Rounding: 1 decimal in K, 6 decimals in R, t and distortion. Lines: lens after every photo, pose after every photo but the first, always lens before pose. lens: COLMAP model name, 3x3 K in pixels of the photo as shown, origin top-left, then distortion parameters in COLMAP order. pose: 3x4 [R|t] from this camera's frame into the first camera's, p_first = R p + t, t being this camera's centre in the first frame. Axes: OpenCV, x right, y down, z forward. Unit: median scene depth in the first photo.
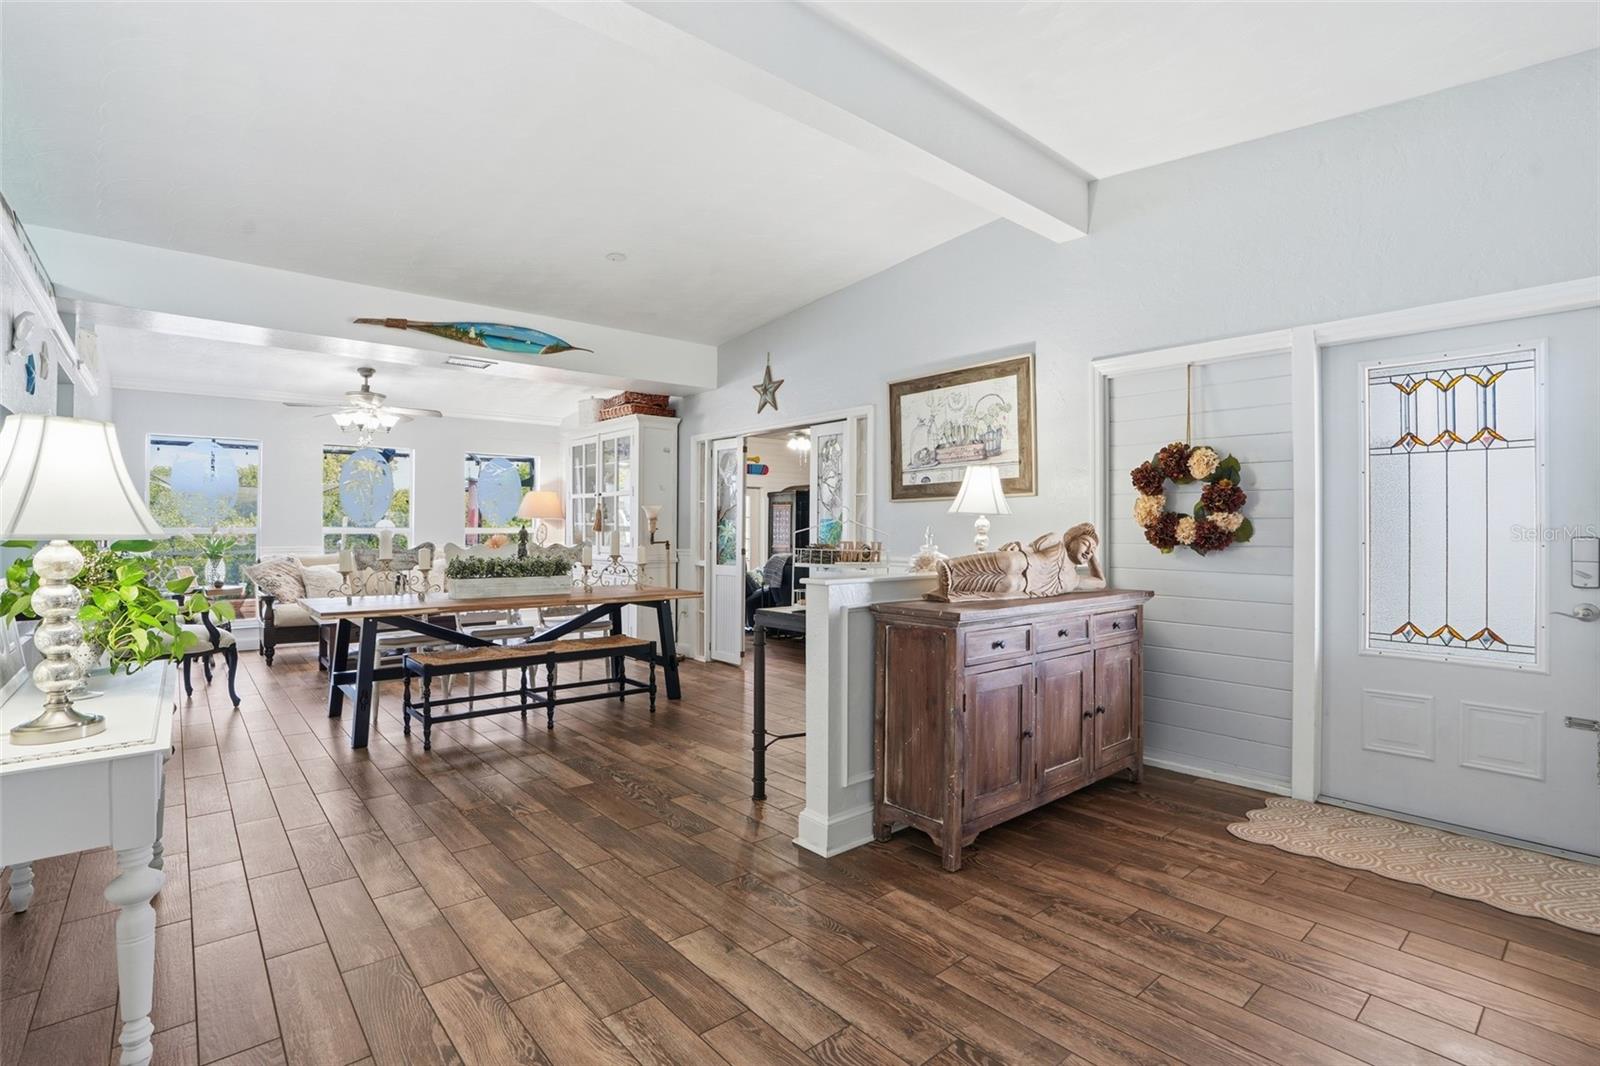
lens RADIAL K [[757.5, 0, 819.4], [0, 757.5, 527.5], [0, 0, 1]] dist [-0.041578, 0.000193]
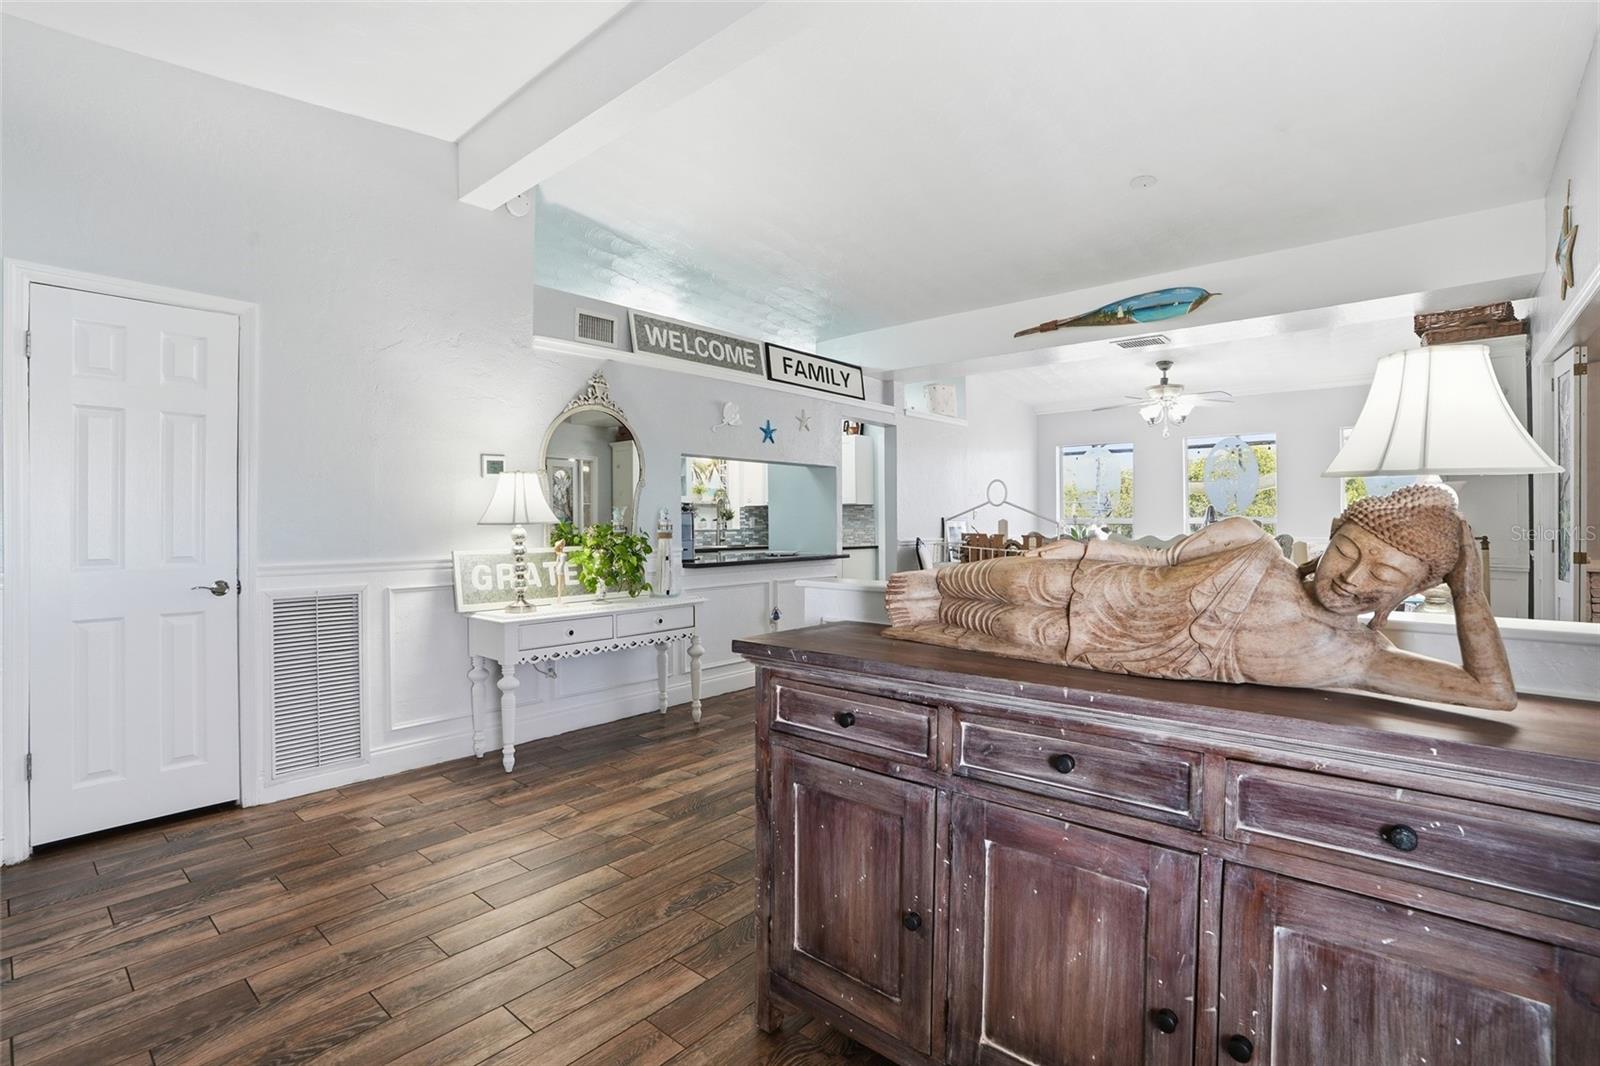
lens RADIAL K [[757.5, 0, 819.4], [0, 757.5, 527.5], [0, 0, 1]] dist [-0.041578, 0.000193]
pose [[0.142908, 0.007223, -0.989710, 0.333900], [0.003762, 0.999962, 0.007841, 0.003171], [0.989729, -0.004844, 0.142875, 0.381456]]
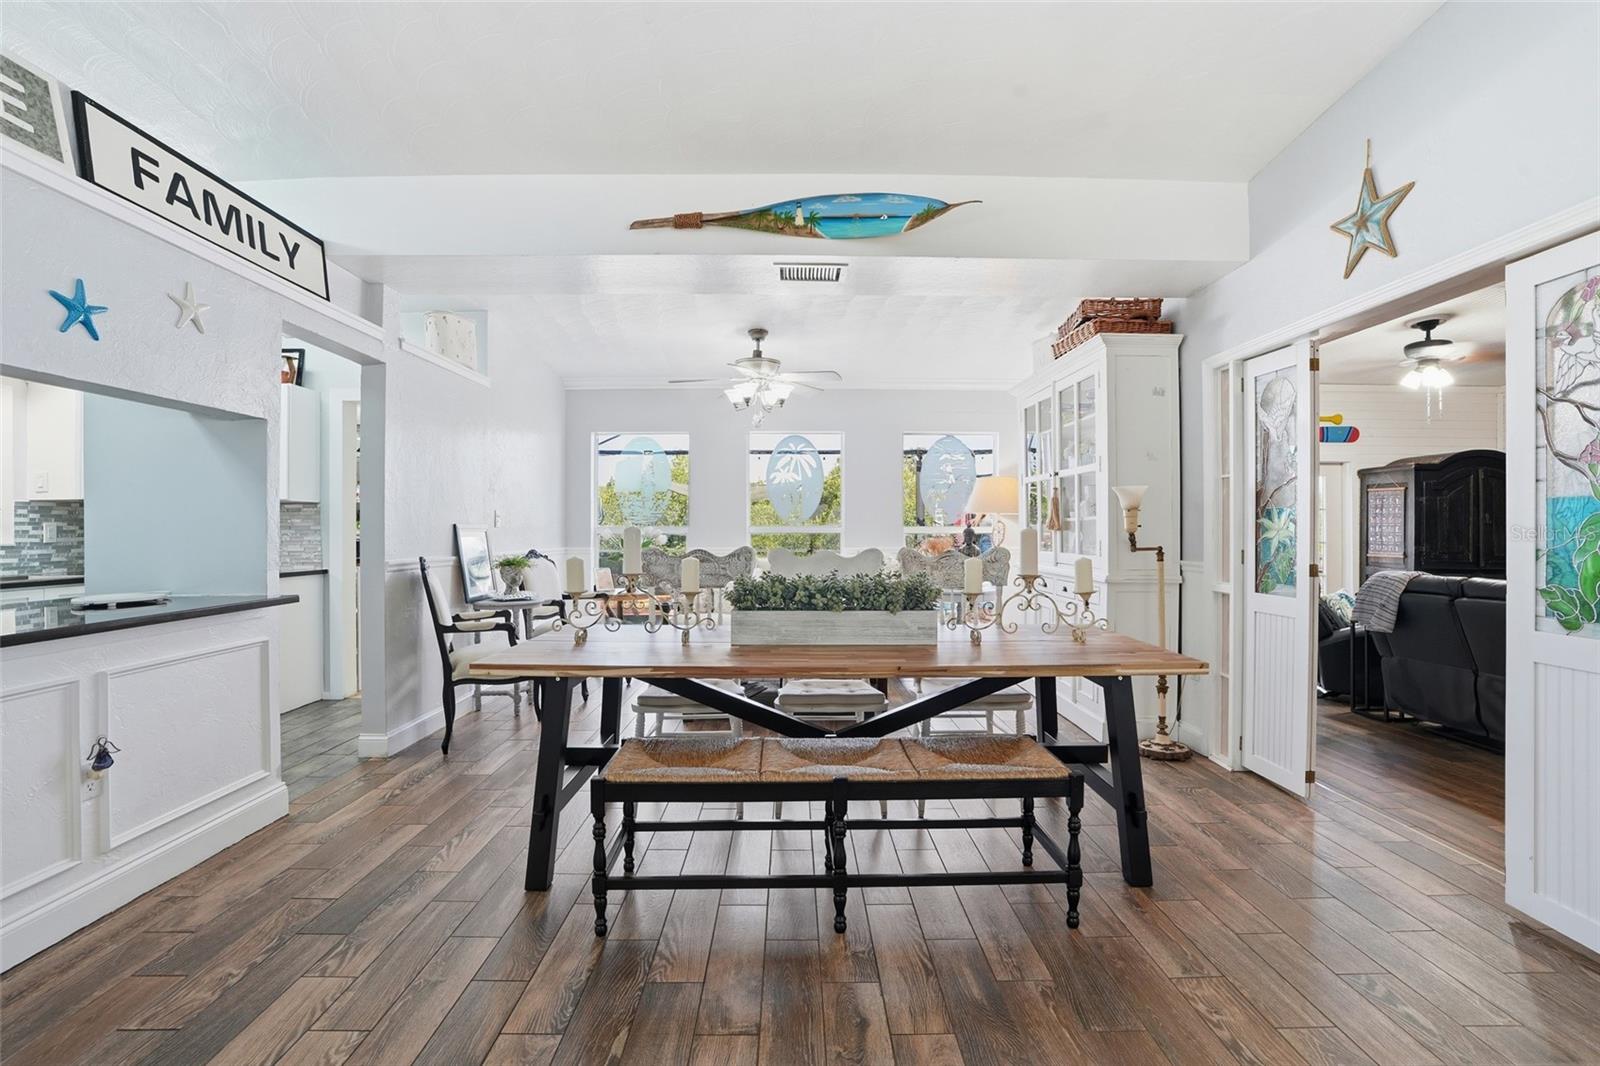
lens RADIAL K [[743.0, 0, 804.4], [0, 743.0, 523.7], [0, 0, 1]] dist [-0.069066, 0.024649]
pose [[0.754709, -0.005954, -0.656033, -0.041029], [0.002896, 0.999979, -0.005745, 0.002621], [0.656054, 0.002436, 0.754710, 0.418566]]
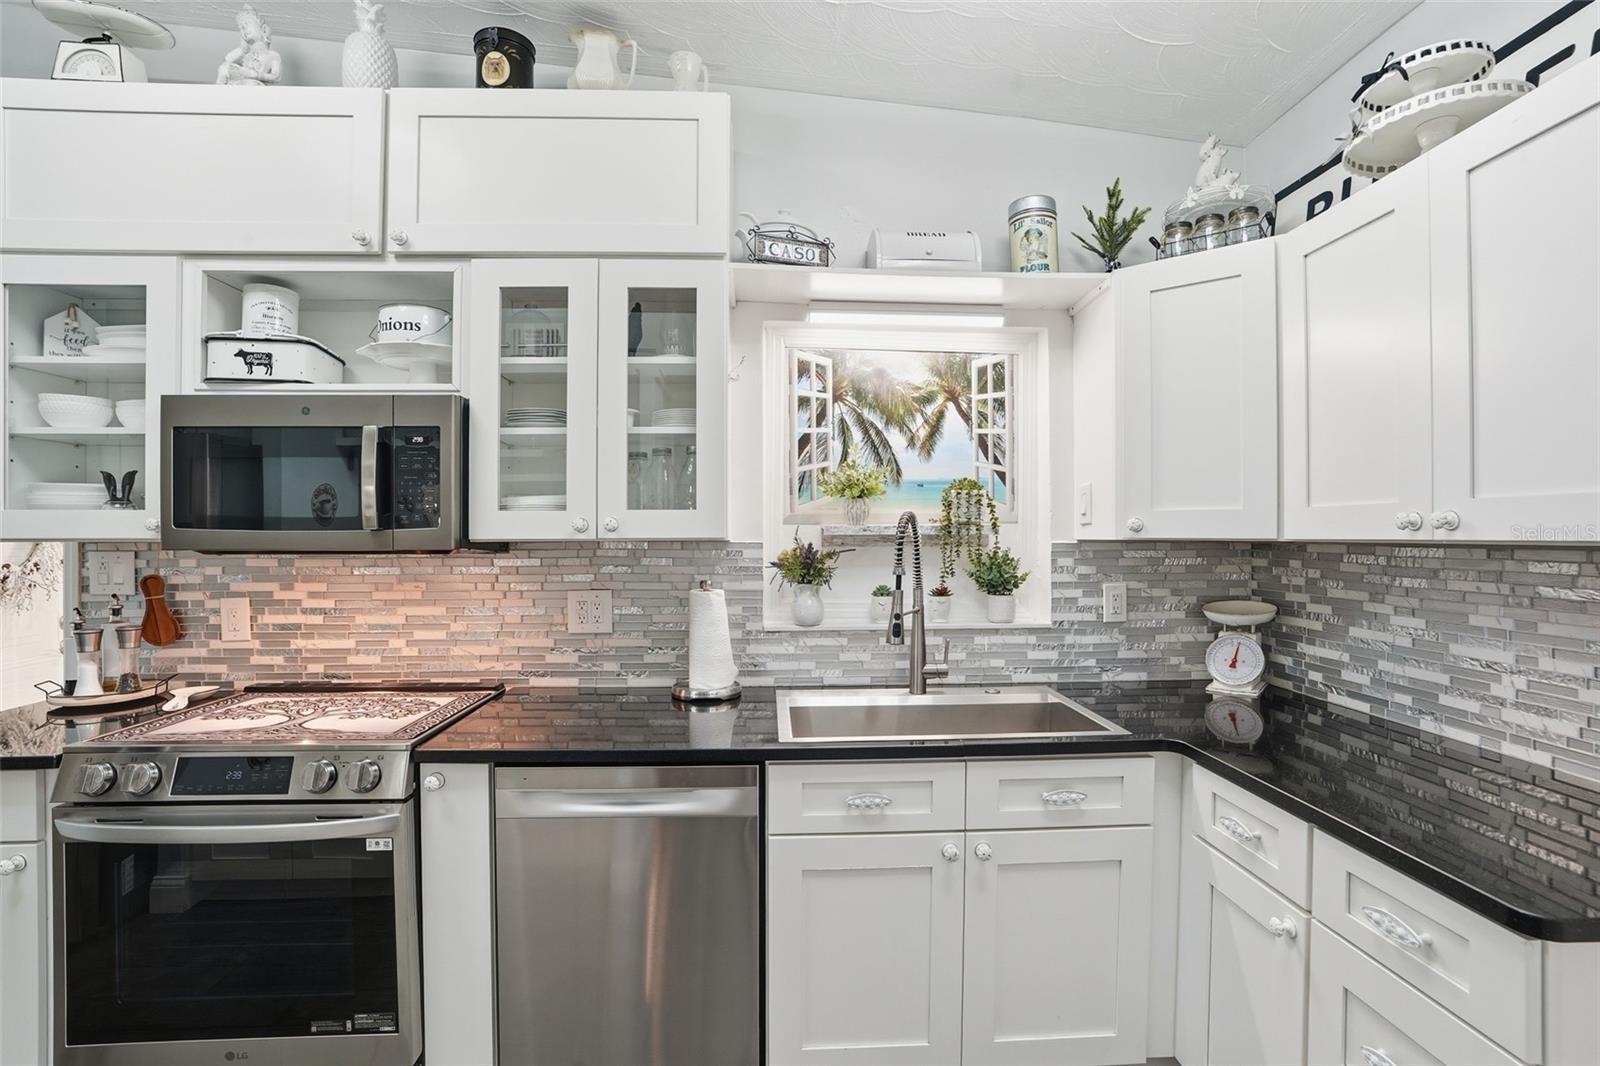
lens RADIAL K [[743.0, 0, 804.4], [0, 743.0, 523.7], [0, 0, 1]] dist [-0.069066, 0.024649]
pose [[-0.624045, -0.005614, -0.781368, -0.643271], [0.004780, 0.999928, -0.011002, -0.028893], [0.781374, -0.010601, -0.623973, 0.558500]]
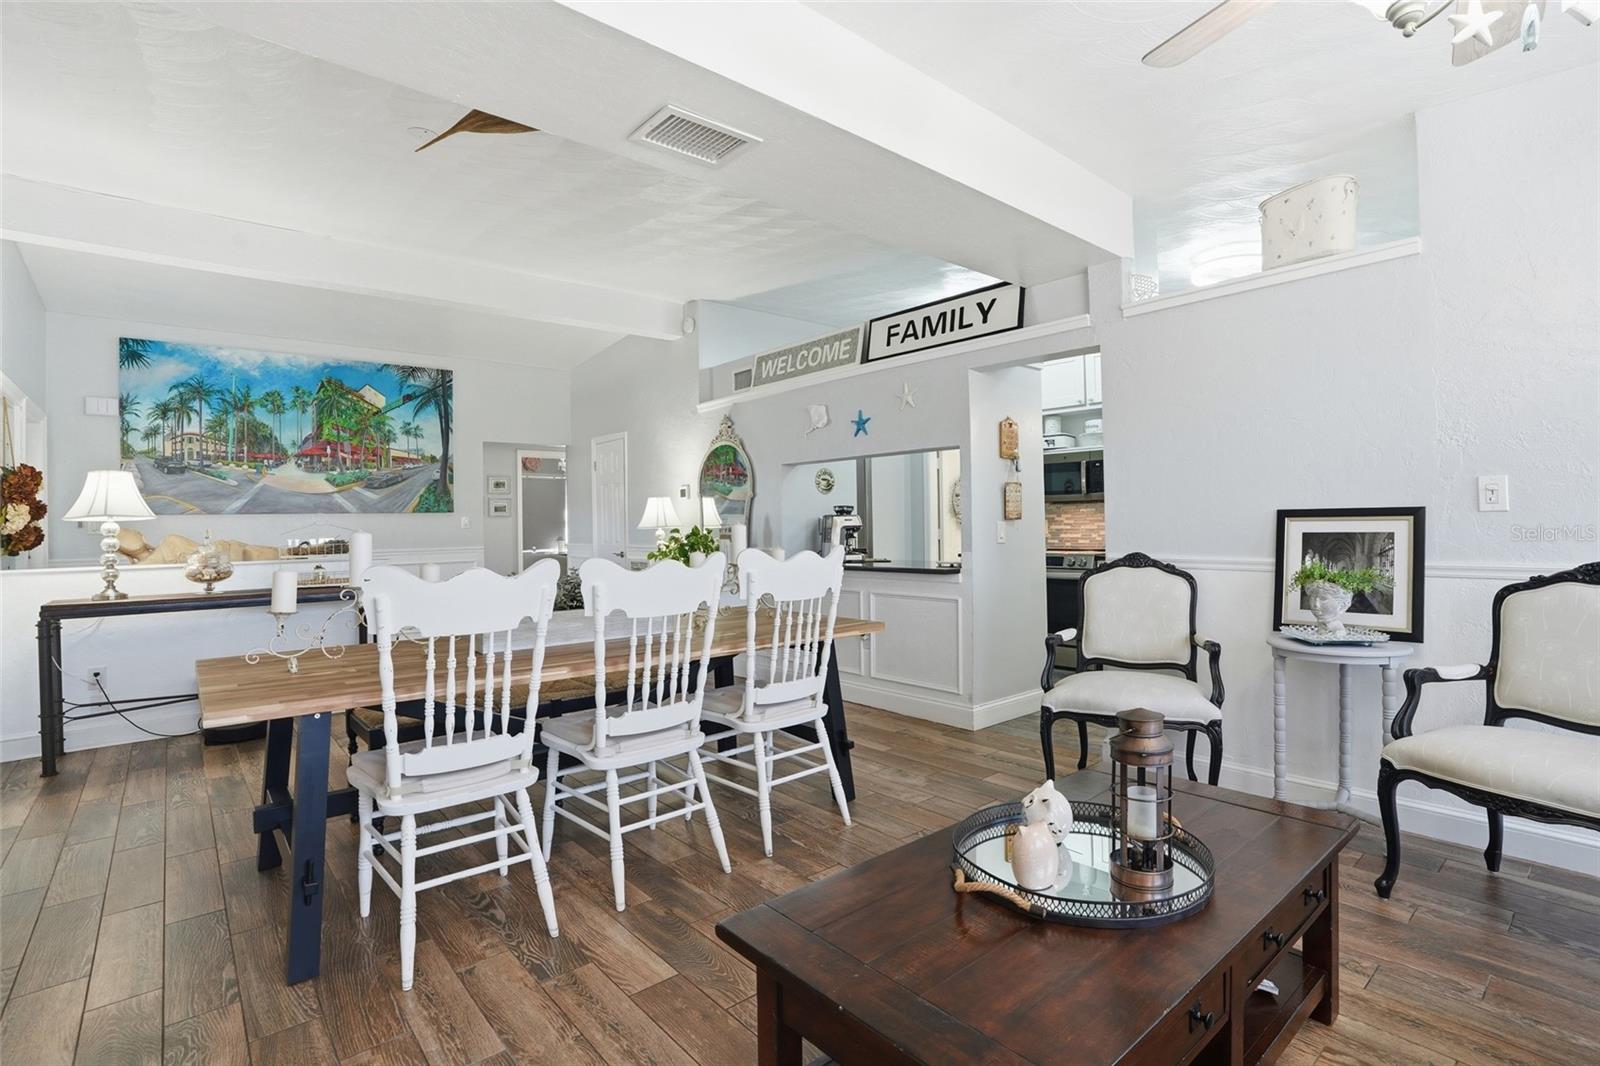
lens RADIAL K [[757.5, 0, 819.4], [0, 757.5, 527.5], [0, 0, 1]] dist [-0.041578, 0.000193]
pose [[-0.999912, 0.012552, 0.004195, -0.440908], [0.012564, 0.999916, 0.003057, 0.003402], [-0.004156, 0.003109, -0.999987, 1.165464]]
